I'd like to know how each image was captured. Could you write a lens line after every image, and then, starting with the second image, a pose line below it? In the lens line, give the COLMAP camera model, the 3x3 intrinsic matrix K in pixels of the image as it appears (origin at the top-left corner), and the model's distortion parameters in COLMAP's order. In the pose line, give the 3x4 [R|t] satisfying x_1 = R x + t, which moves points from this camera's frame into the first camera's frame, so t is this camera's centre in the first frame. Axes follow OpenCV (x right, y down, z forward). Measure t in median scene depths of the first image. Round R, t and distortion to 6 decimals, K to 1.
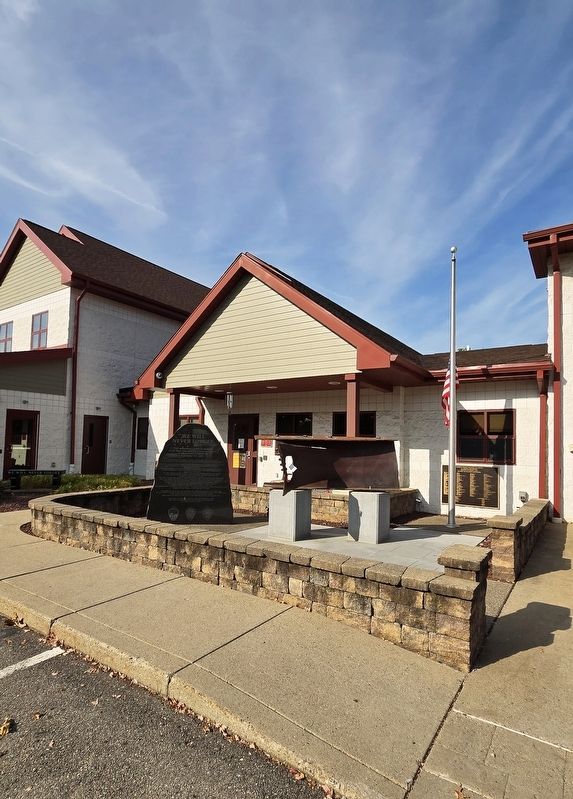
lens RADIAL K [[432.6, 0, 283.3], [0, 432.6, 397.9], [0, 0, 1]] dist [0.000278, 0.000165]
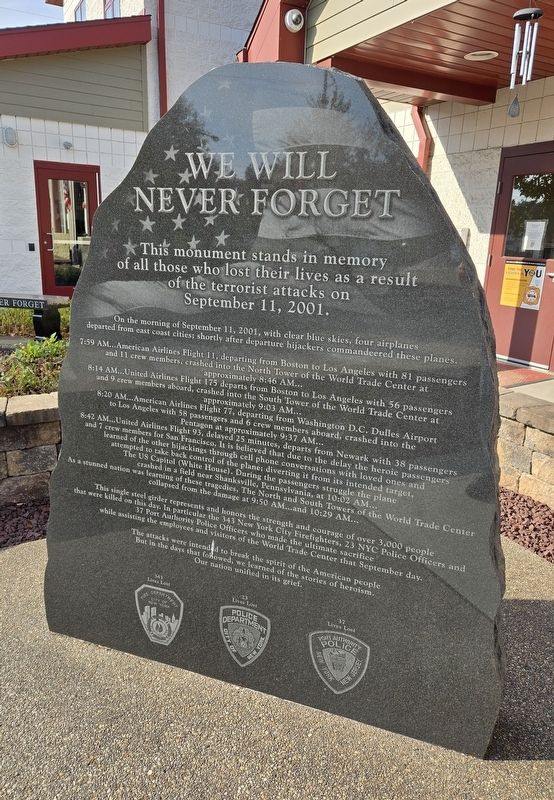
lens RADIAL K [[562.3, 0, 272.0], [0, 562.3, 396.3], [0, 0, 1]] dist [0.013817, 0.002746]
pose [[0.889217, 0.133604, -0.437542, -0.069259], [0.036330, 0.932764, 0.358653, 0.057086], [0.456041, -0.334816, 0.824575, 0.504537]]
